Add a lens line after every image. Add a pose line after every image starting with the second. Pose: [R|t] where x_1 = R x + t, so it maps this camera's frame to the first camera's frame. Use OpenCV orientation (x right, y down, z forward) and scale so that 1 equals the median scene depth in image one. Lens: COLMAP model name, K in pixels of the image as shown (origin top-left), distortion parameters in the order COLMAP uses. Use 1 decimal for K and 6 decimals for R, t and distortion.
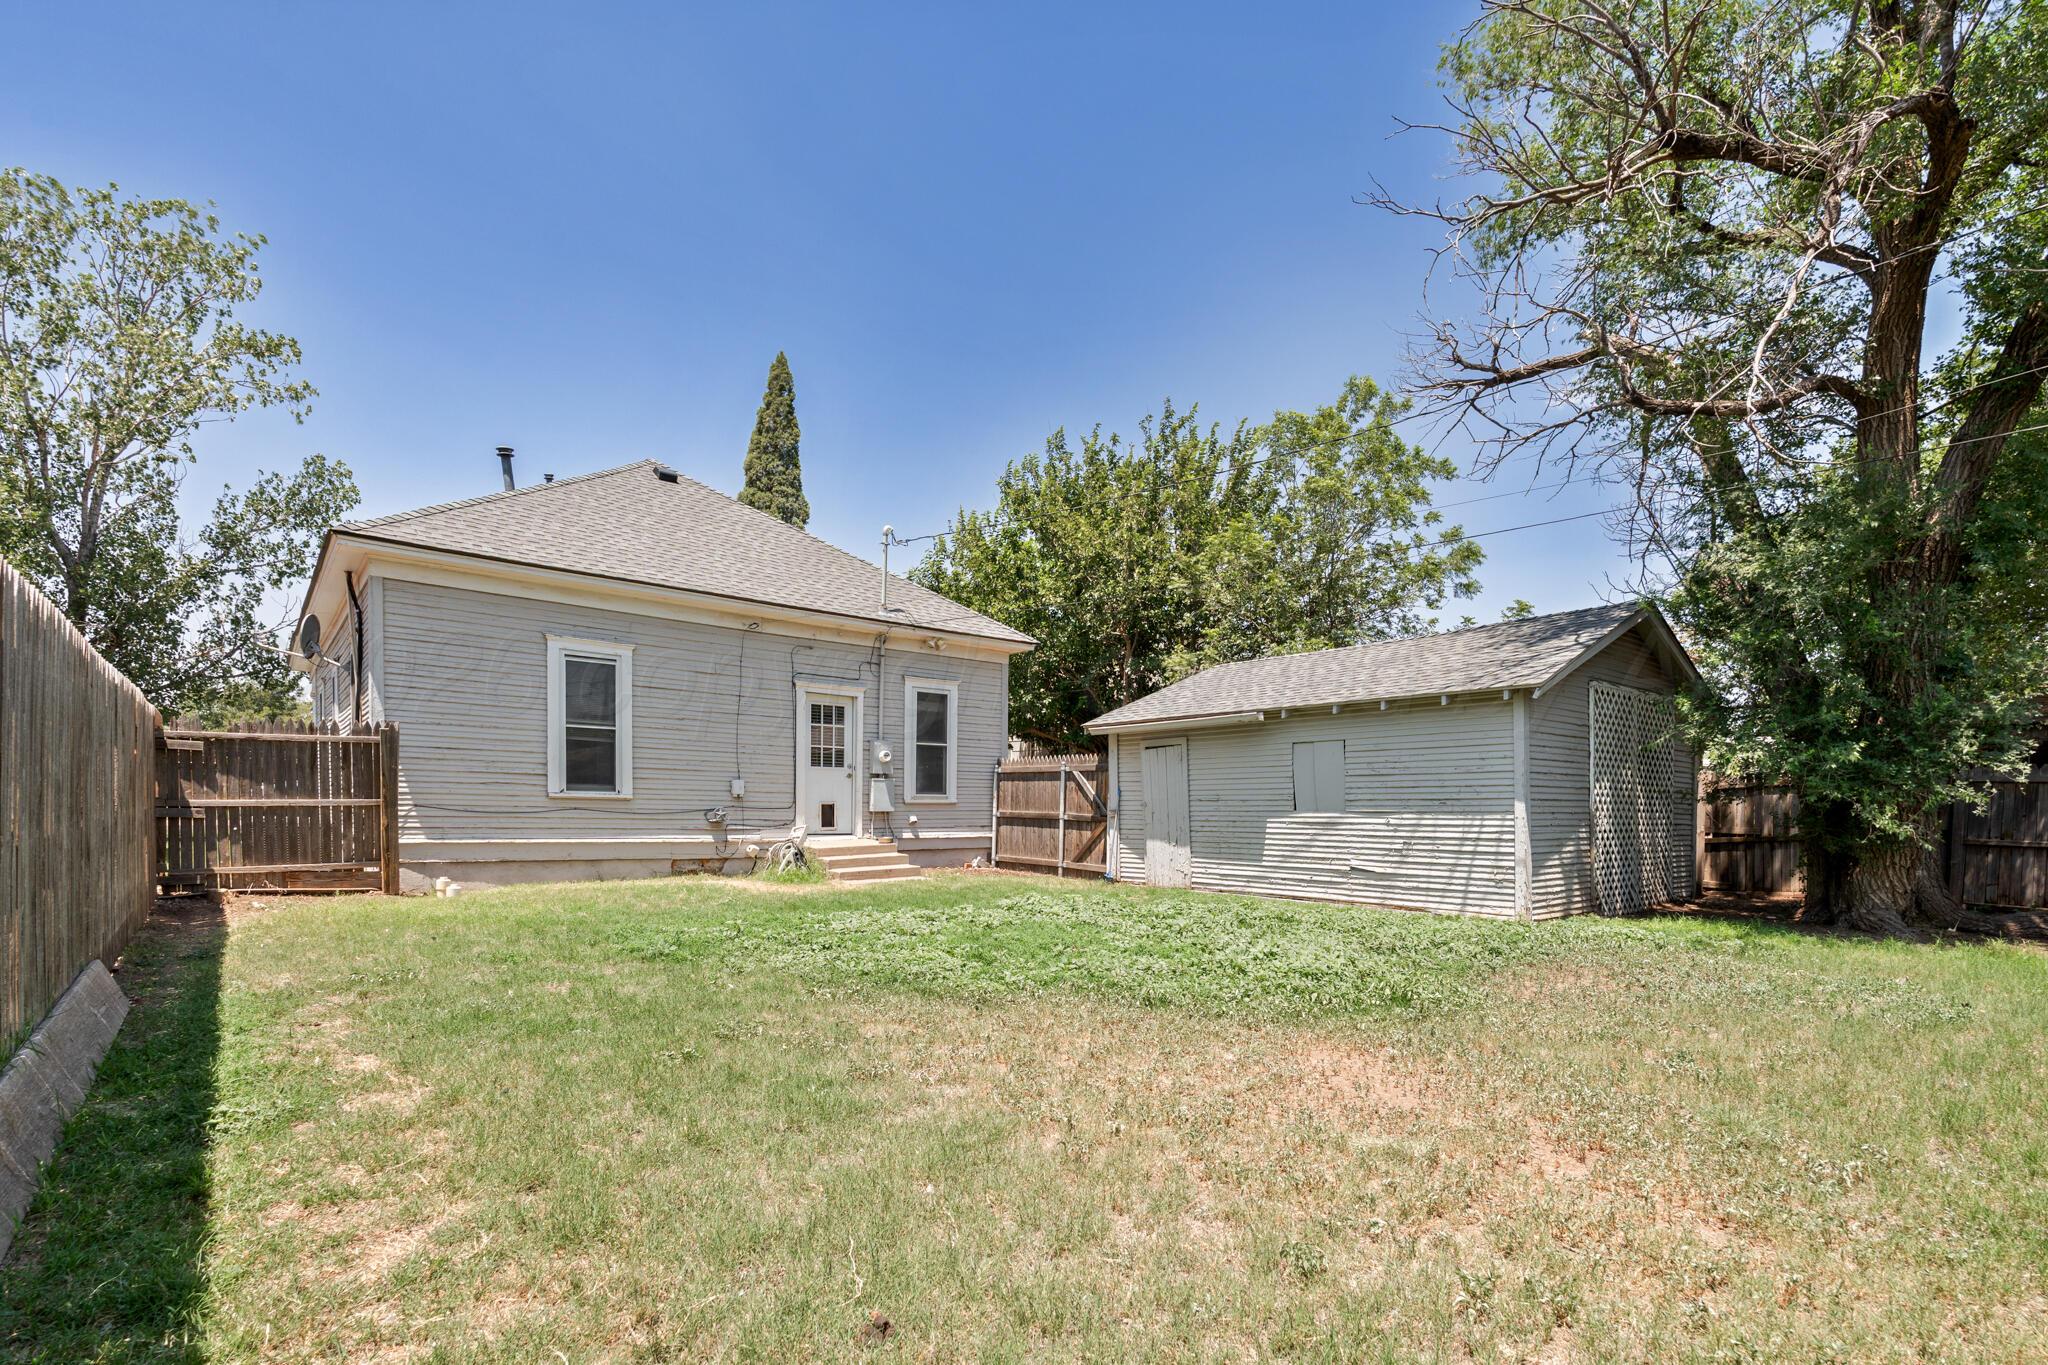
lens RADIAL K [[973.5, 0, 1021.1], [0, 973.5, 822.5], [0, 0, 1]] dist [-0.000143, 0.001124]
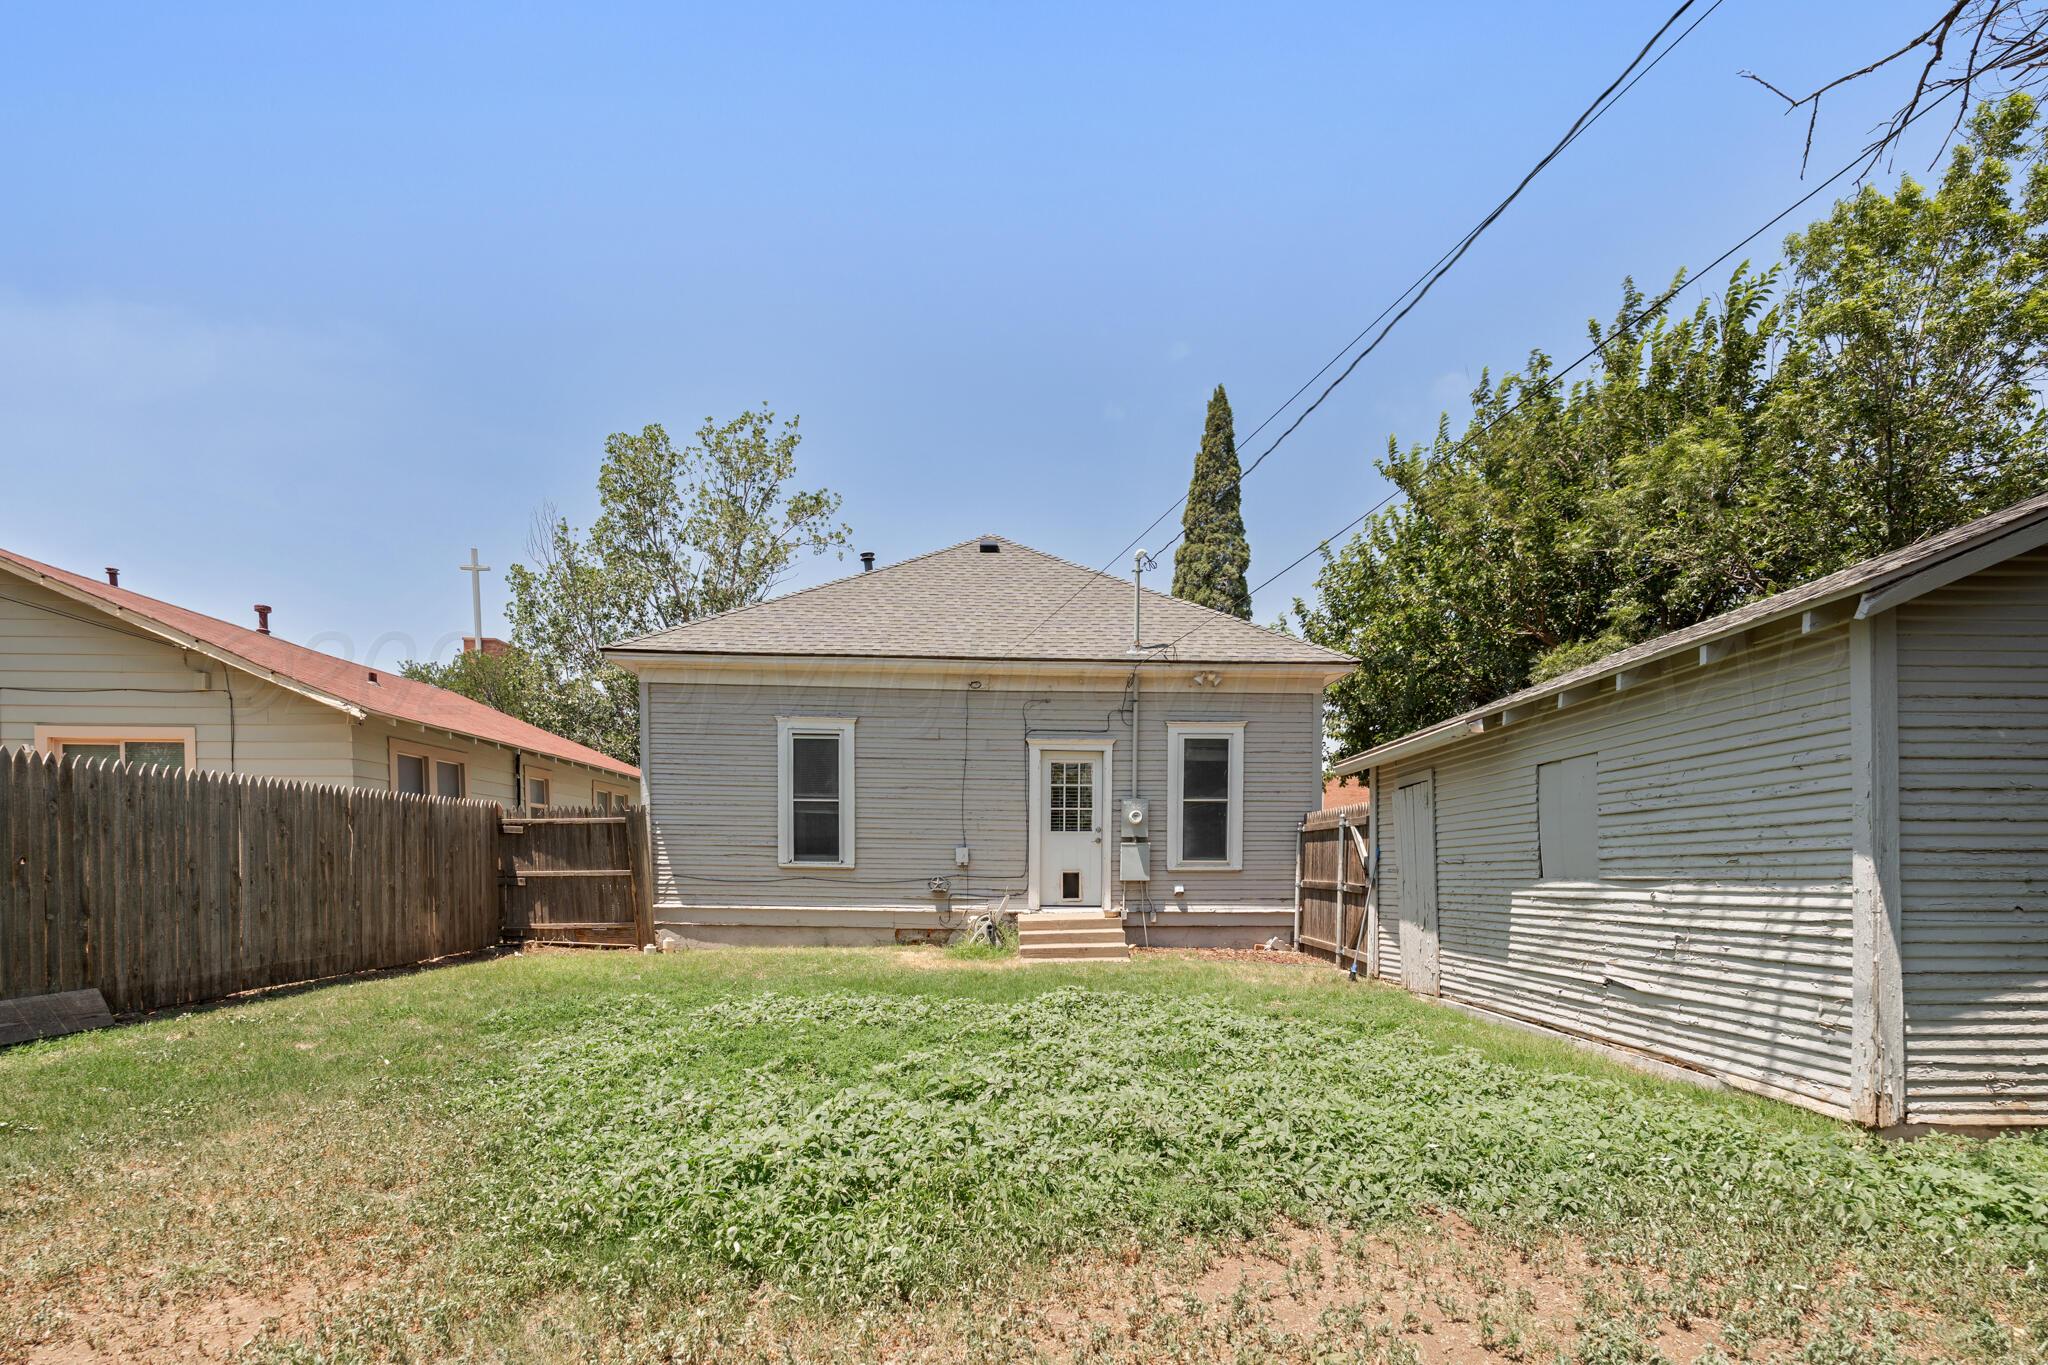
lens RADIAL K [[973.5, 0, 1002.2], [0, 973.5, 887.4], [0, 0, 1]] dist [-0.000143, 0.001124]
pose [[0.781971, 0.003621, -0.623304, 0.308341], [-0.007388, 0.999967, -0.003459, -0.001486], [0.623271, 0.007310, 0.781972, 0.252899]]
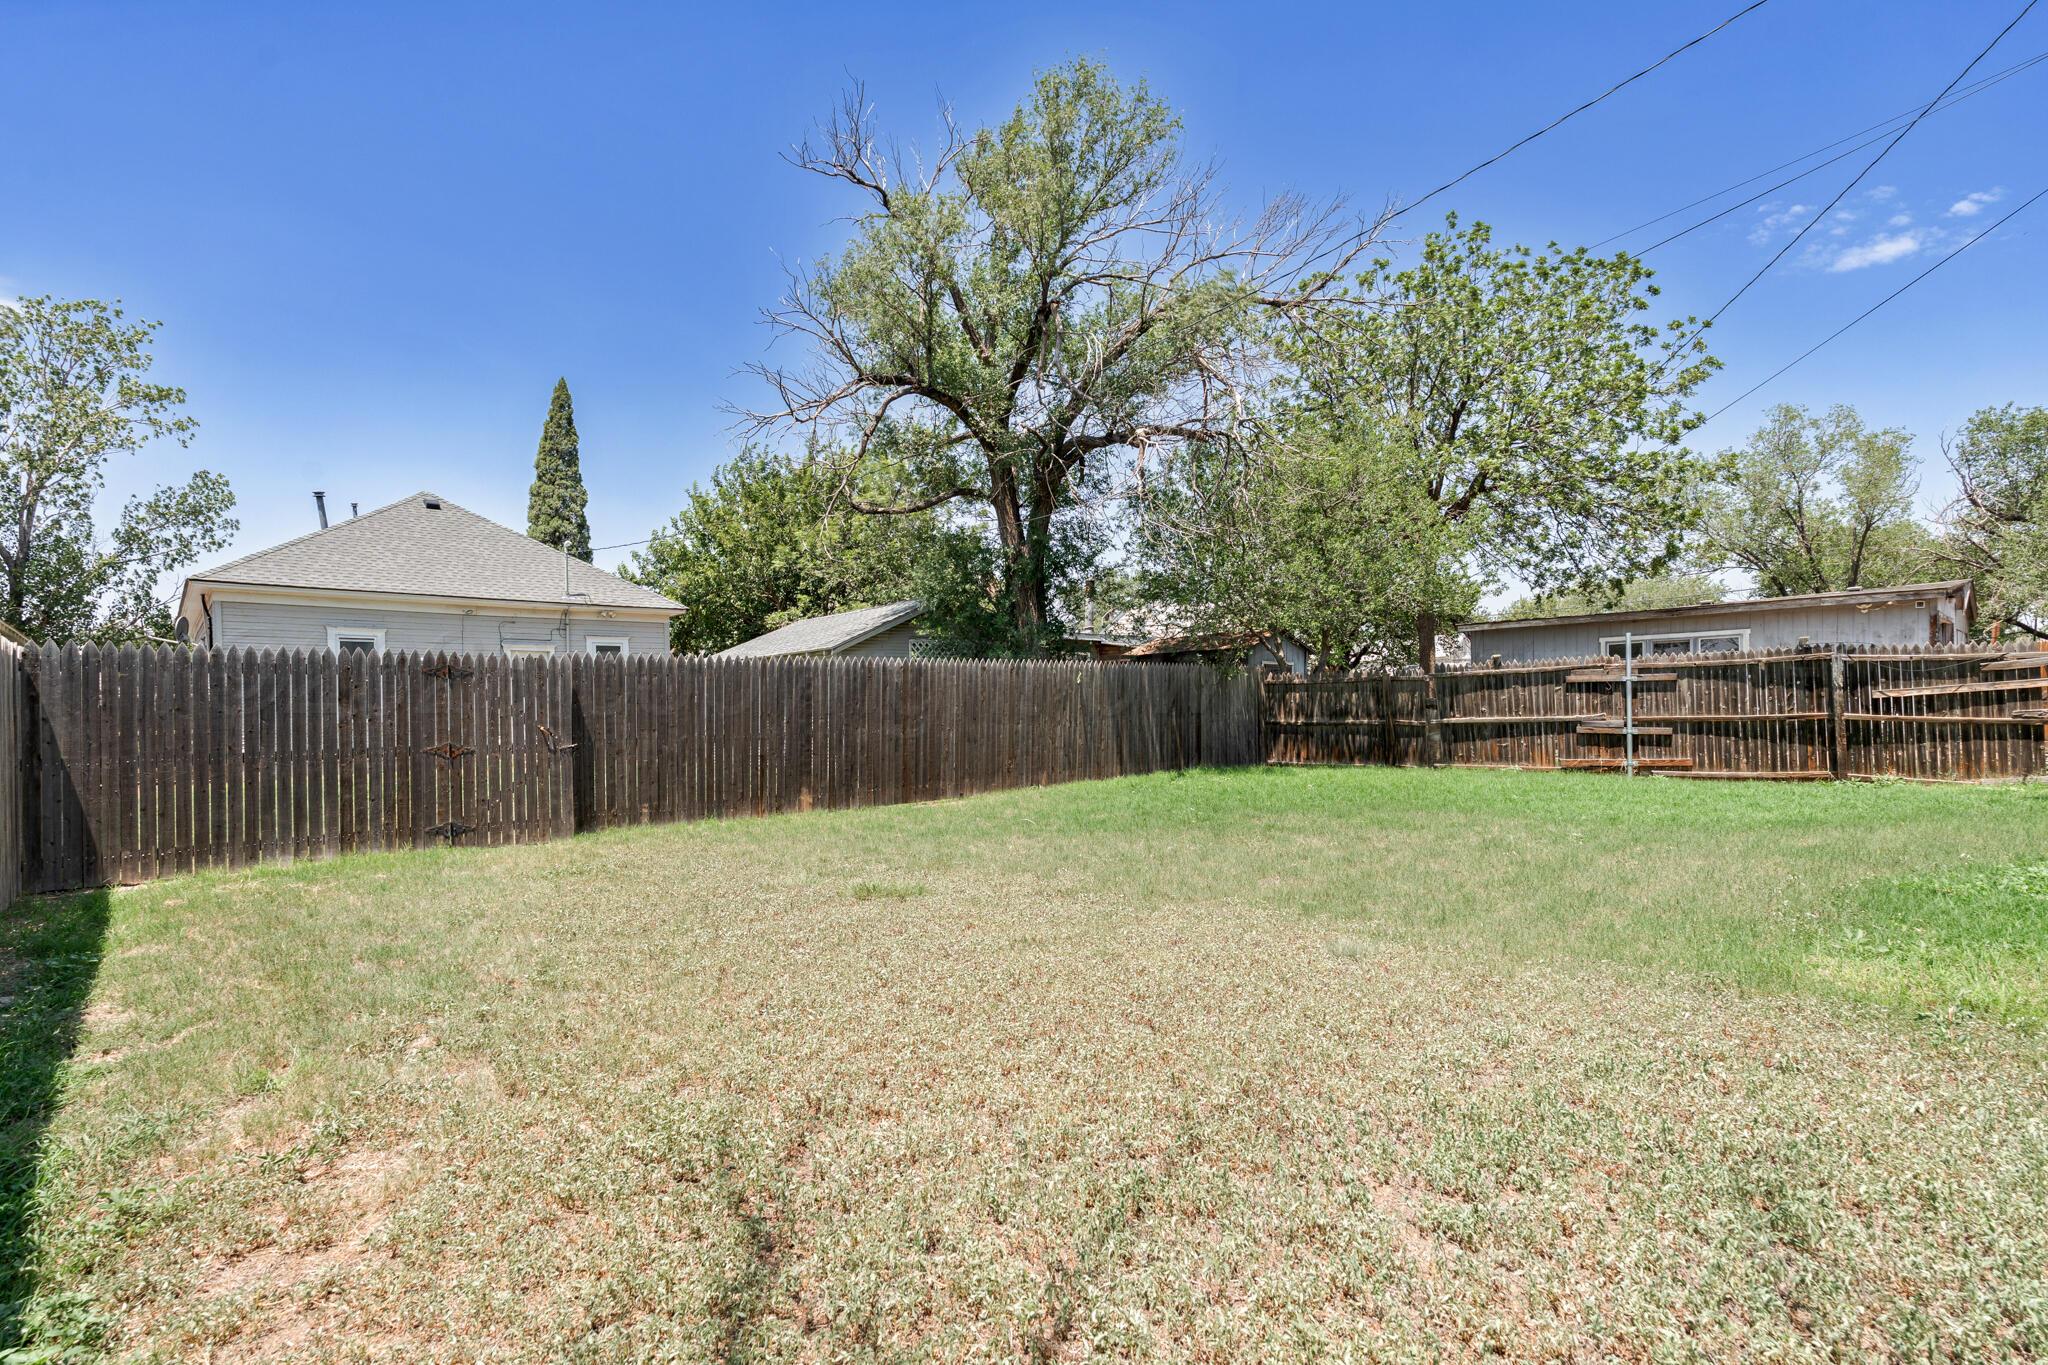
lens RADIAL K [[973.5, 0, 979.7], [0, 973.5, 696.1], [0, 0, 1]] dist [-0.000143, 0.001124]
pose [[0.998839, -0.037062, 0.030769, 0.463155], [0.038079, 0.998725, -0.033153, 0.018404], [-0.029501, 0.034286, 0.998977, -0.558787]]
